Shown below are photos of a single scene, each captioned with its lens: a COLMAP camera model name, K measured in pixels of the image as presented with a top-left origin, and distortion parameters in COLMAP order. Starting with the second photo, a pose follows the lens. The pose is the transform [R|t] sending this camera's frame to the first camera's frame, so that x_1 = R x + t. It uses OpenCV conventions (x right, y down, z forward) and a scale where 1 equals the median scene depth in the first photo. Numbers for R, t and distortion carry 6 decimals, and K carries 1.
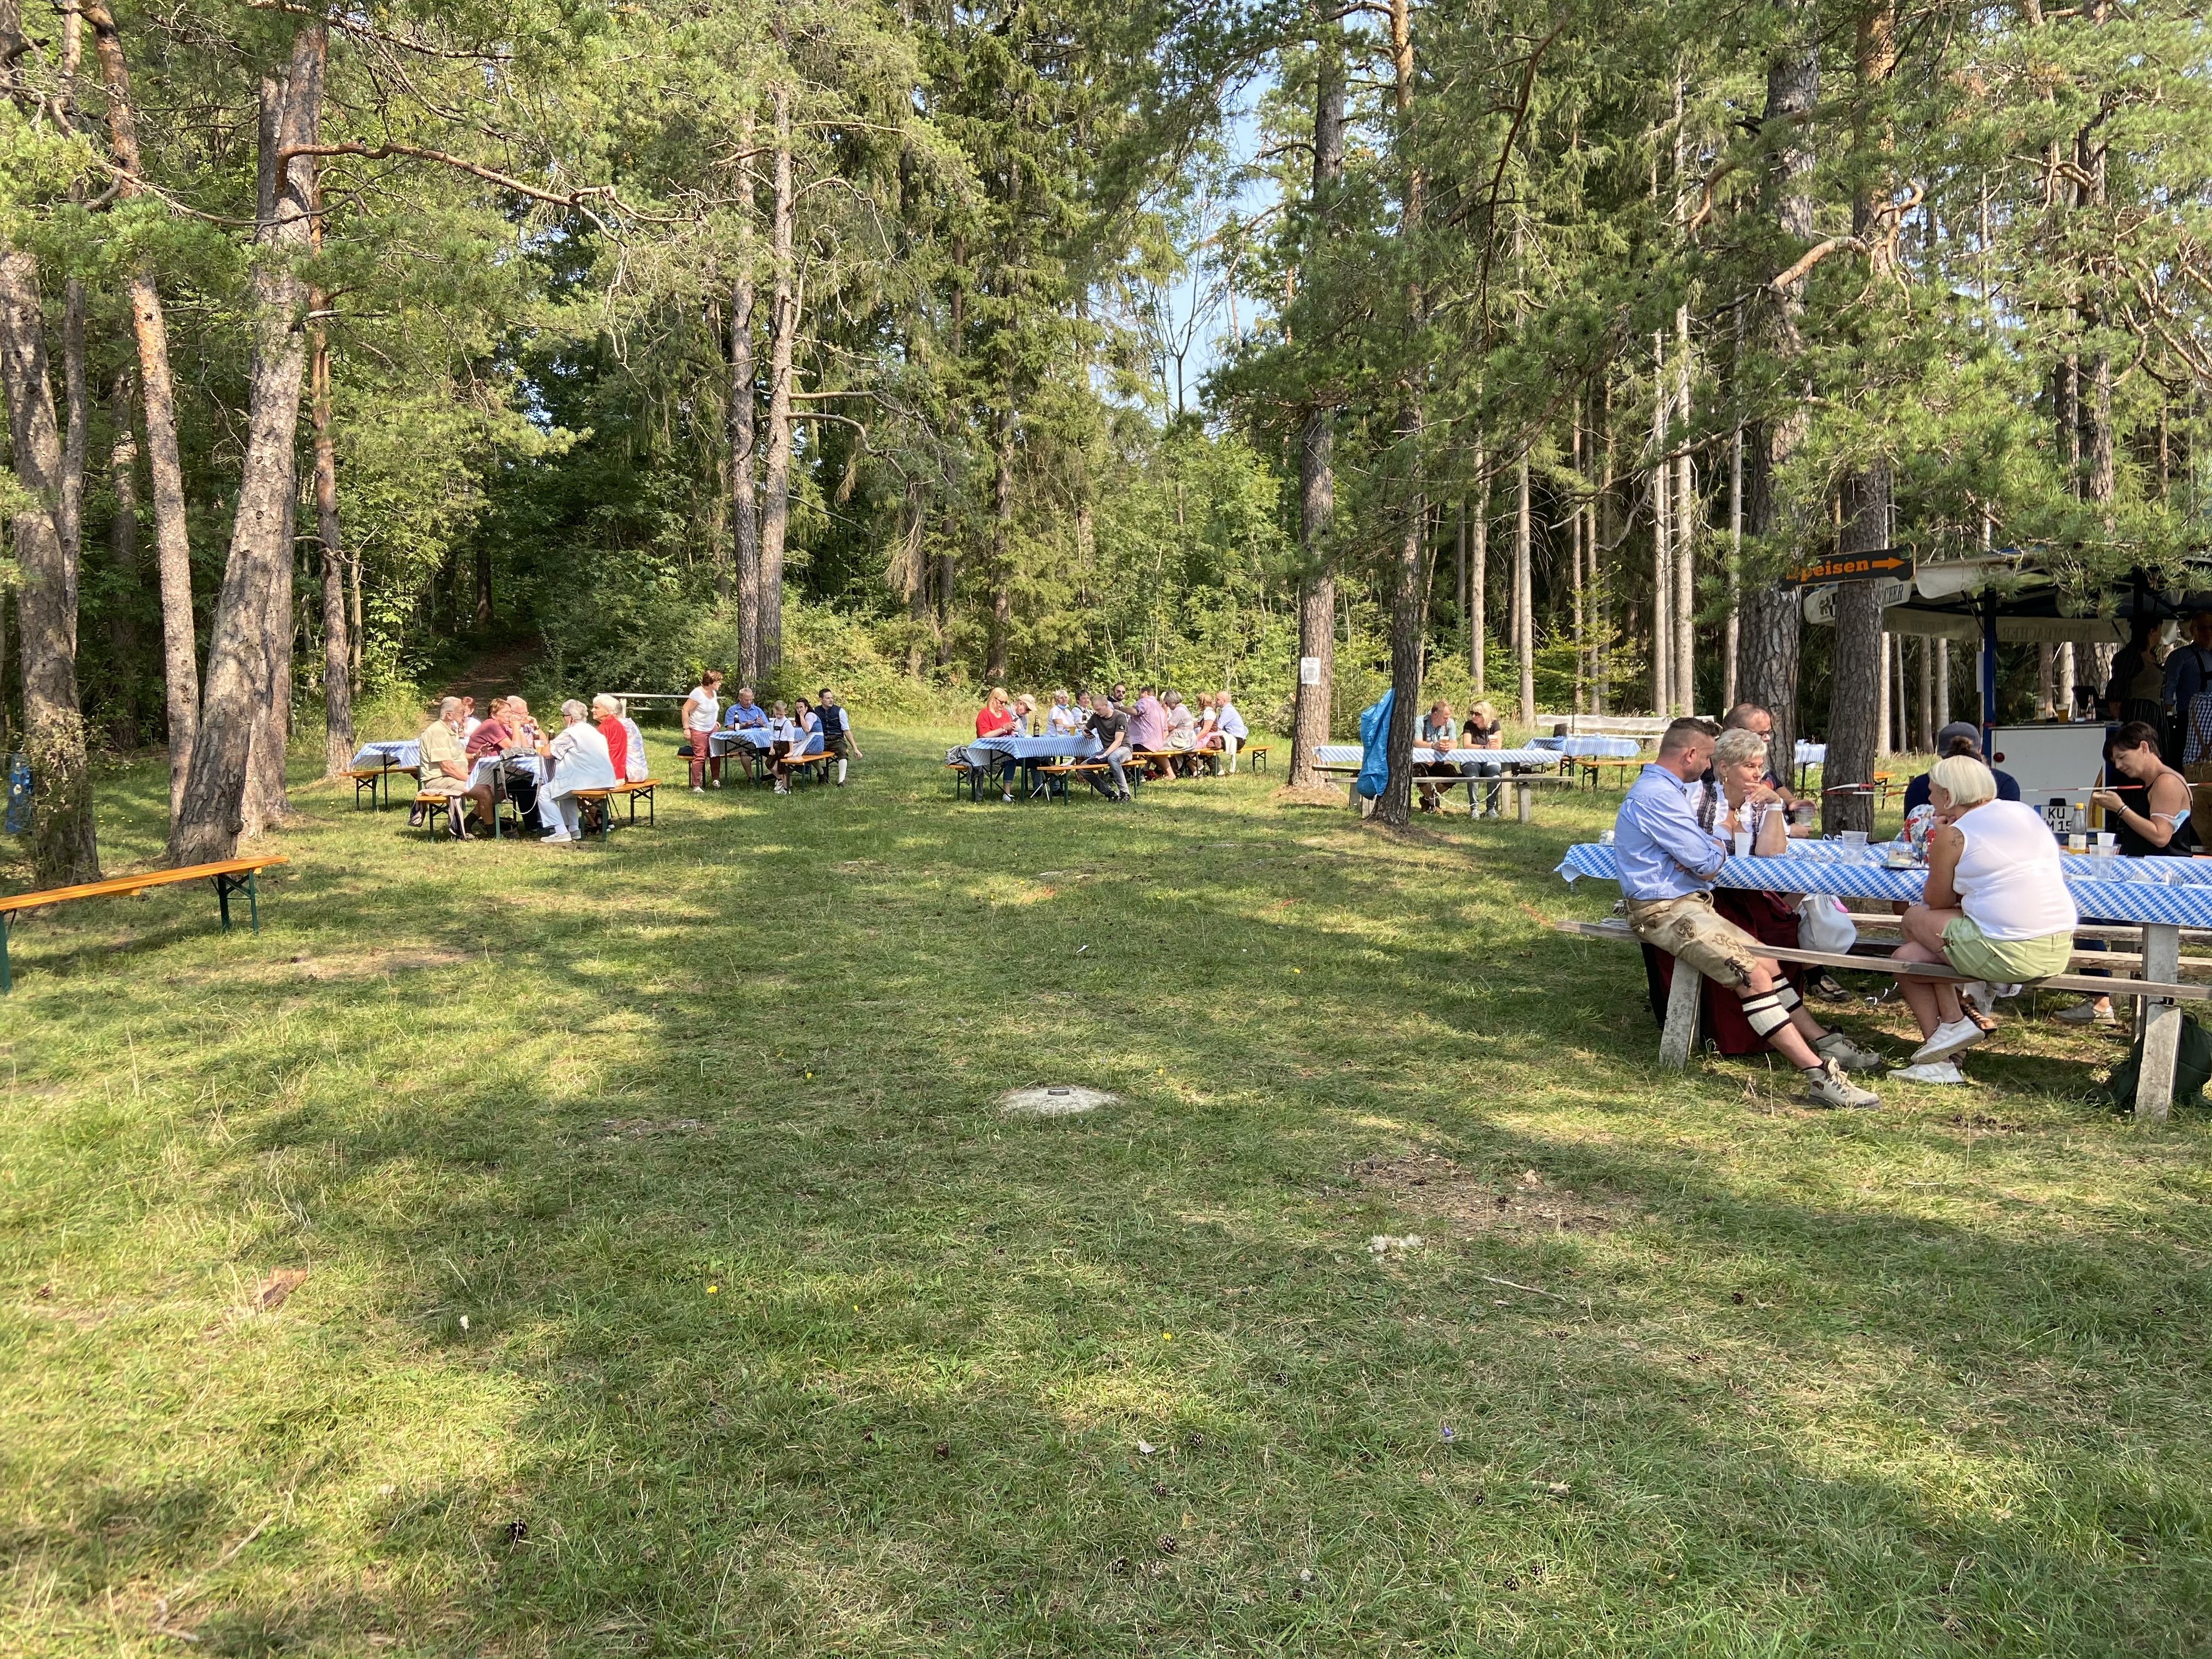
lens RADIAL K [[1650.1, 0, 1095.1], [0, 1650.1, 803.1], [0, 0, 1]] dist [0.114317, -0.146439]
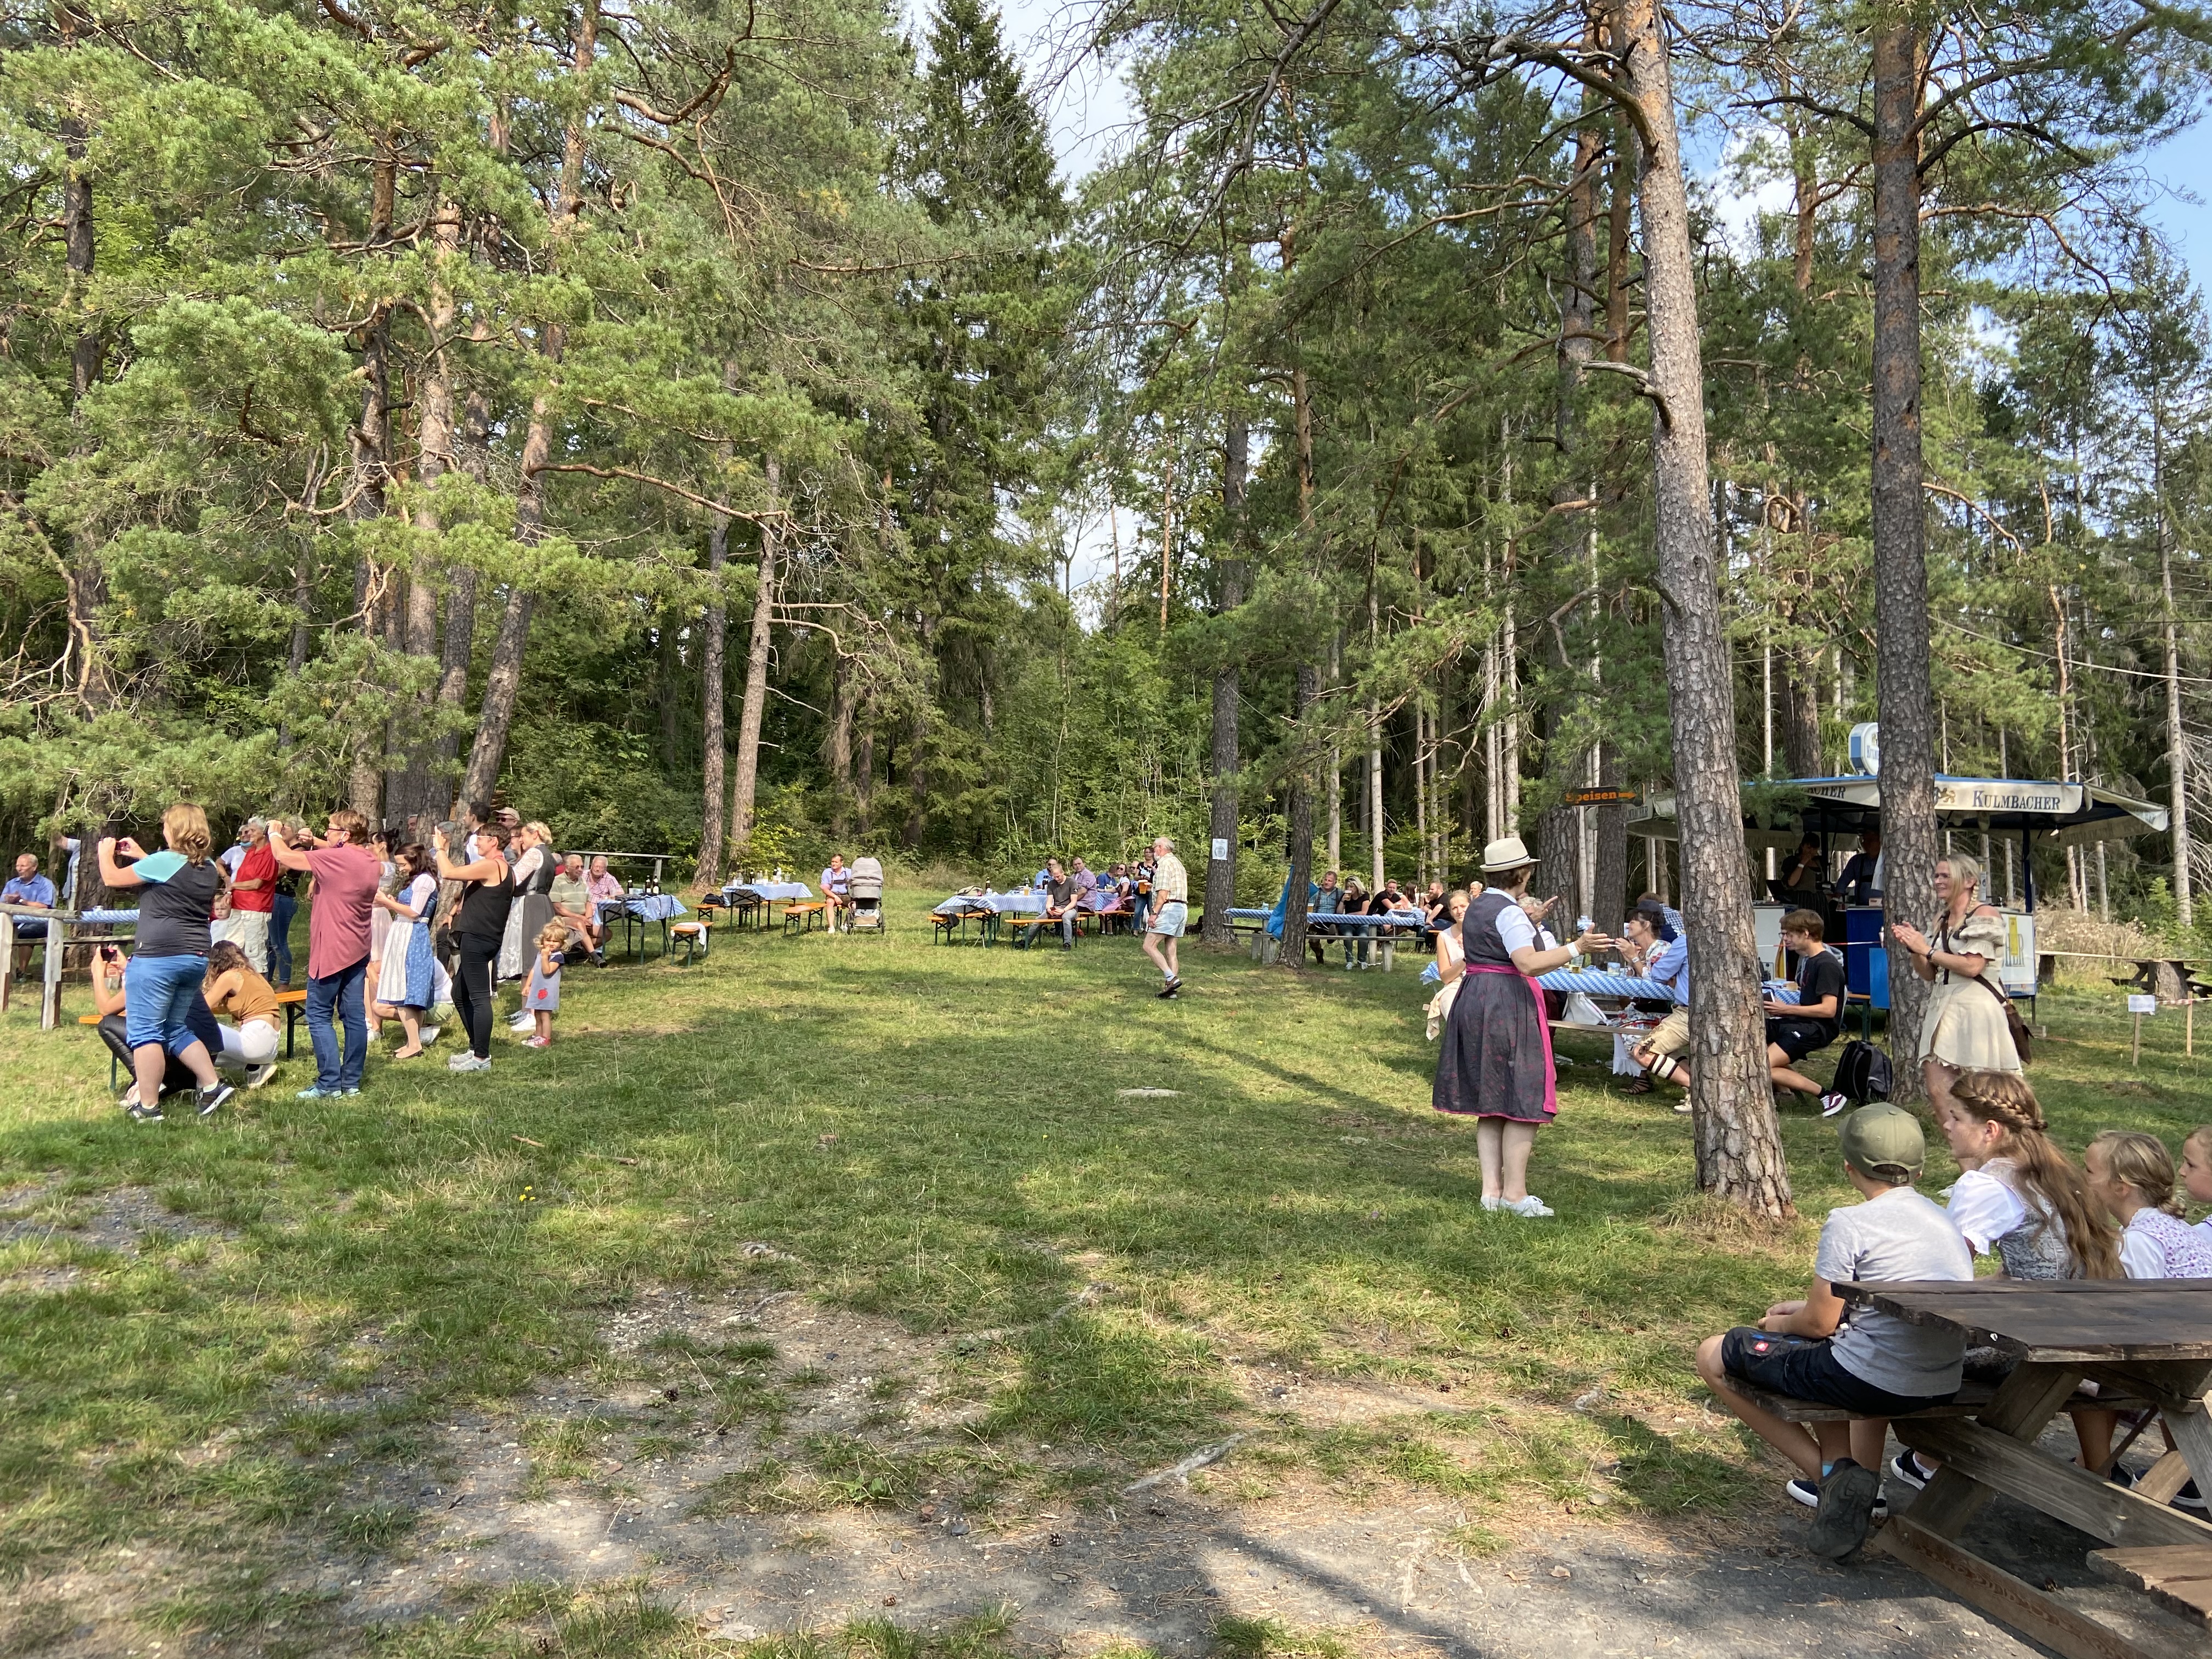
lens RADIAL K [[1650.1, 0, 1095.1], [0, 1650.1, 803.1], [0, 0, 1]] dist [0.114317, -0.146439]
pose [[0.995536, 0.030370, 0.089363, -0.150985], [-0.021066, 0.994429, -0.103282, 0.032579], [-0.092001, 0.100939, 0.990630, -0.466112]]
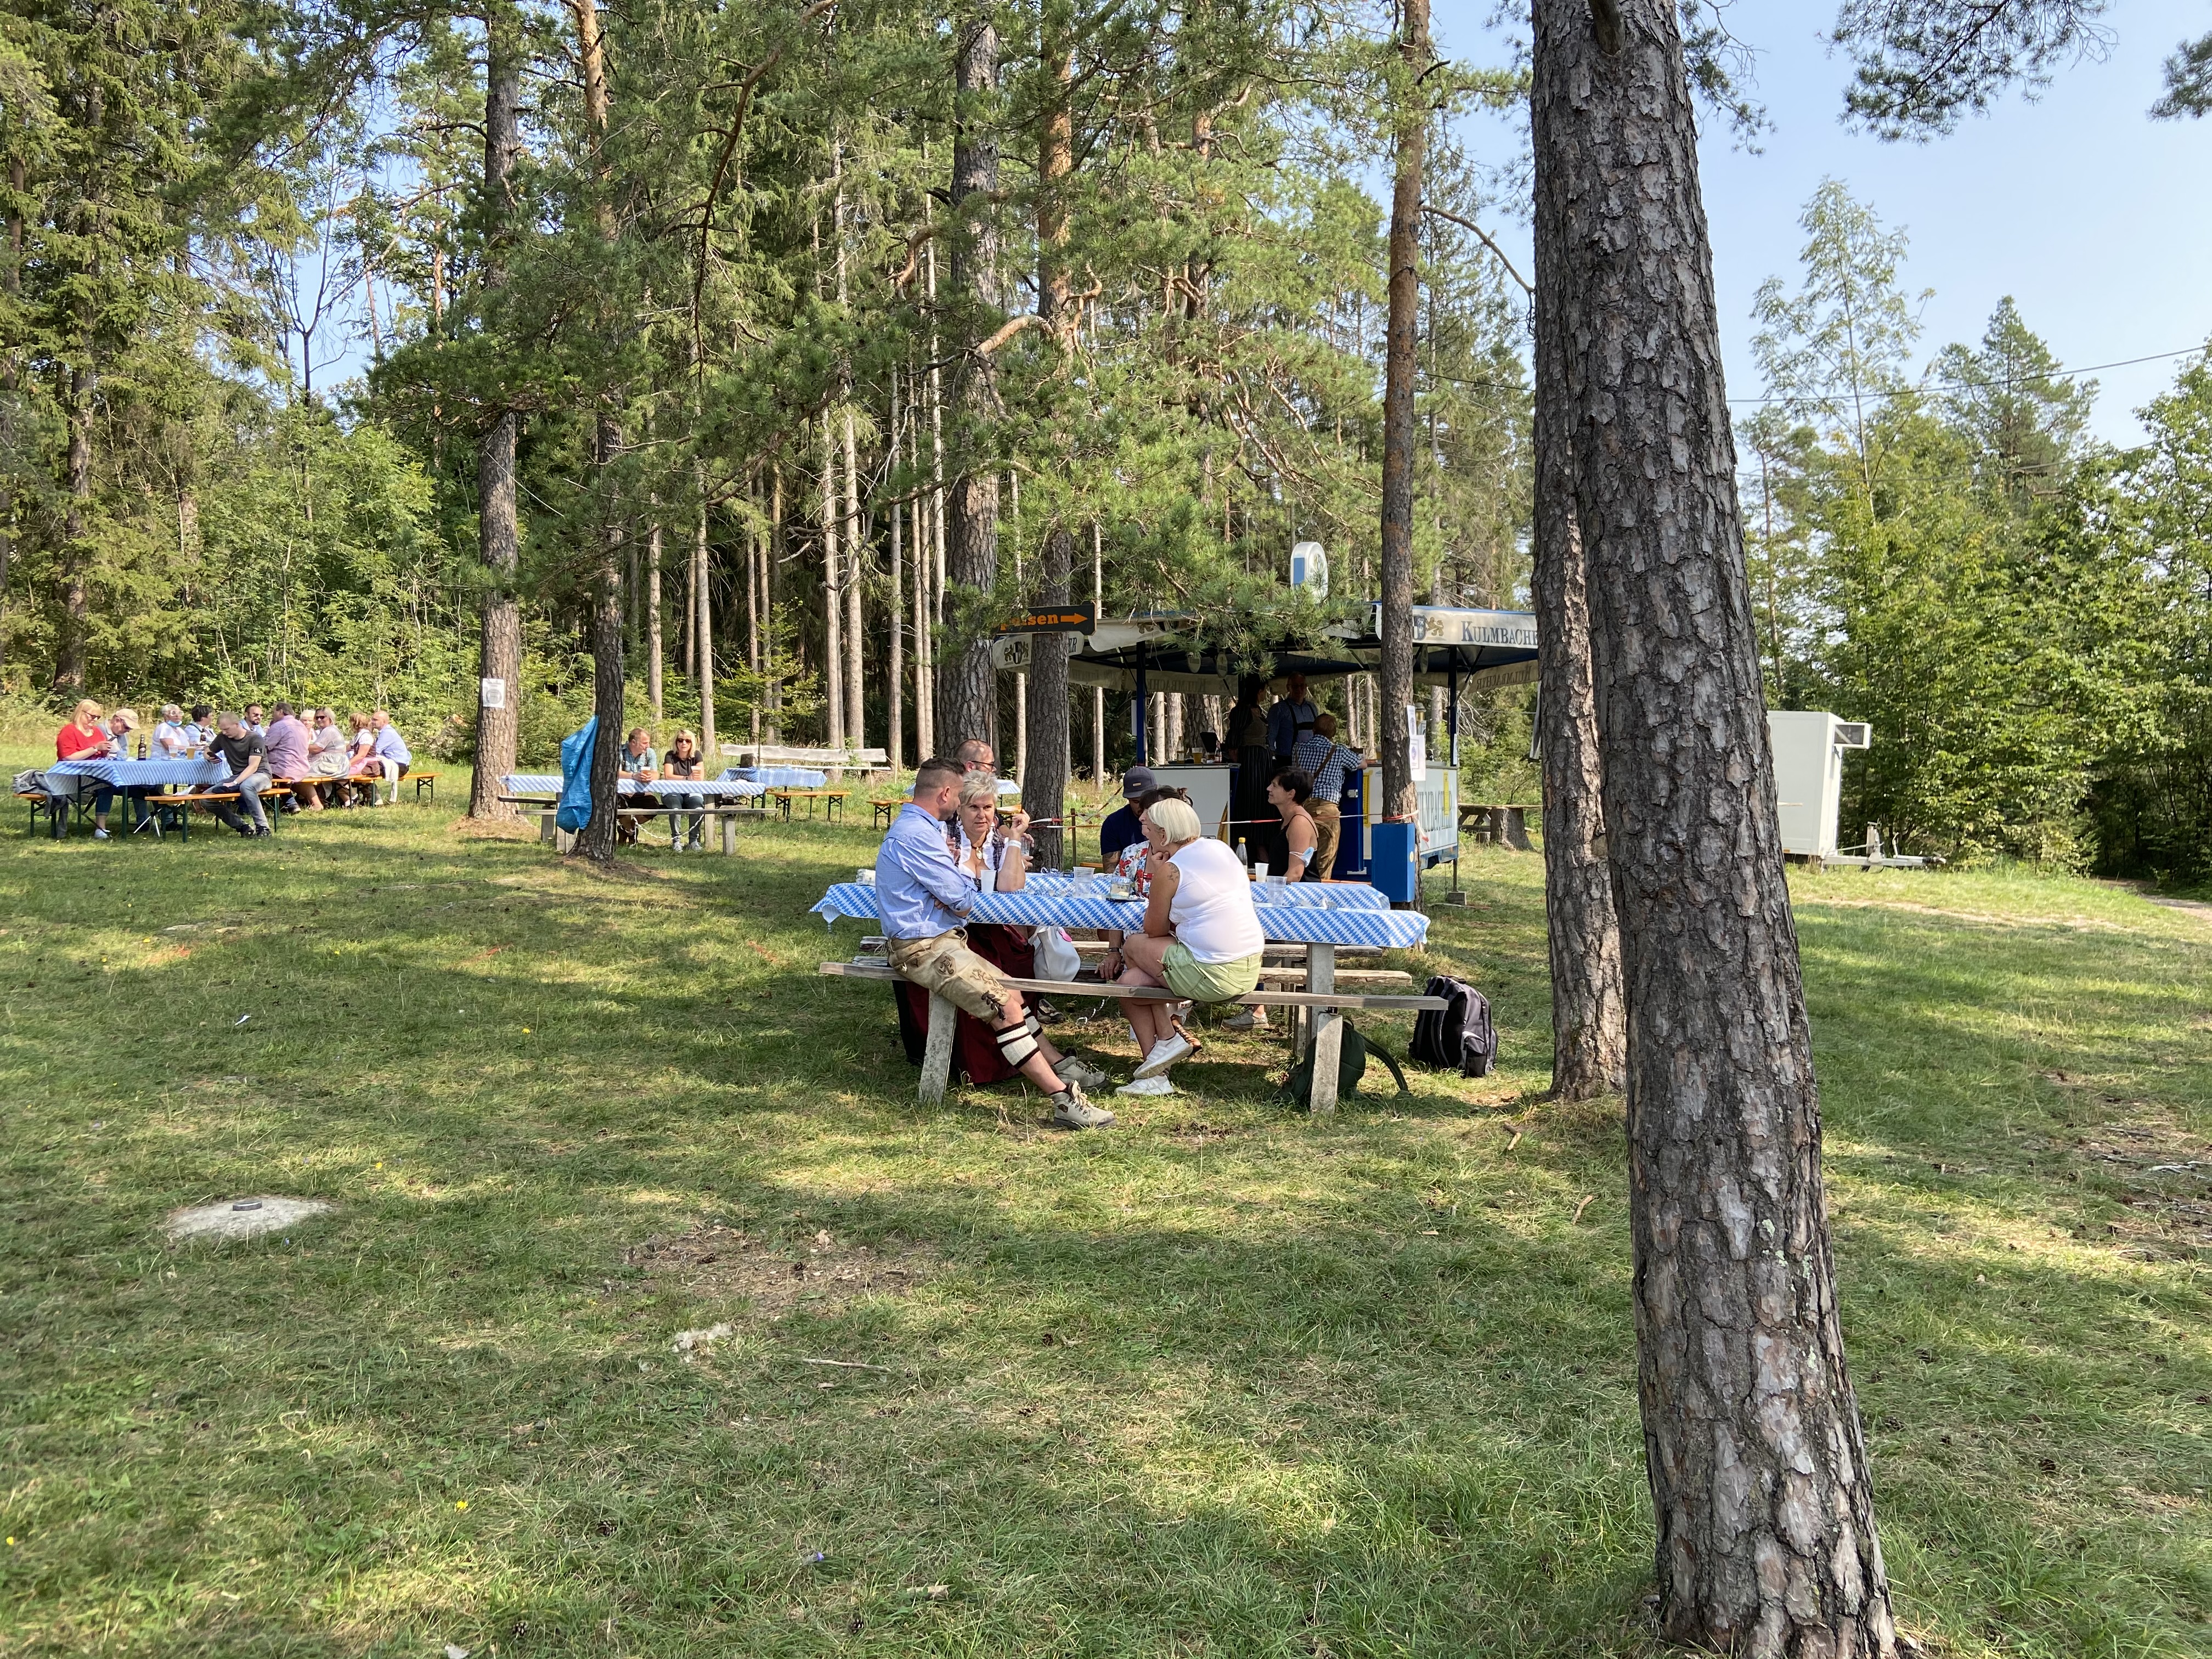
lens RADIAL K [[1650.1, 0, 1095.1], [0, 1650.1, 803.1], [0, 0, 1]] dist [0.114317, -0.146439]
pose [[0.880279, 0.000246, 0.474457, -0.030809], [0.007043, 0.999883, -0.013586, -0.006699], [-0.474405, 0.015301, 0.880174, 0.041090]]
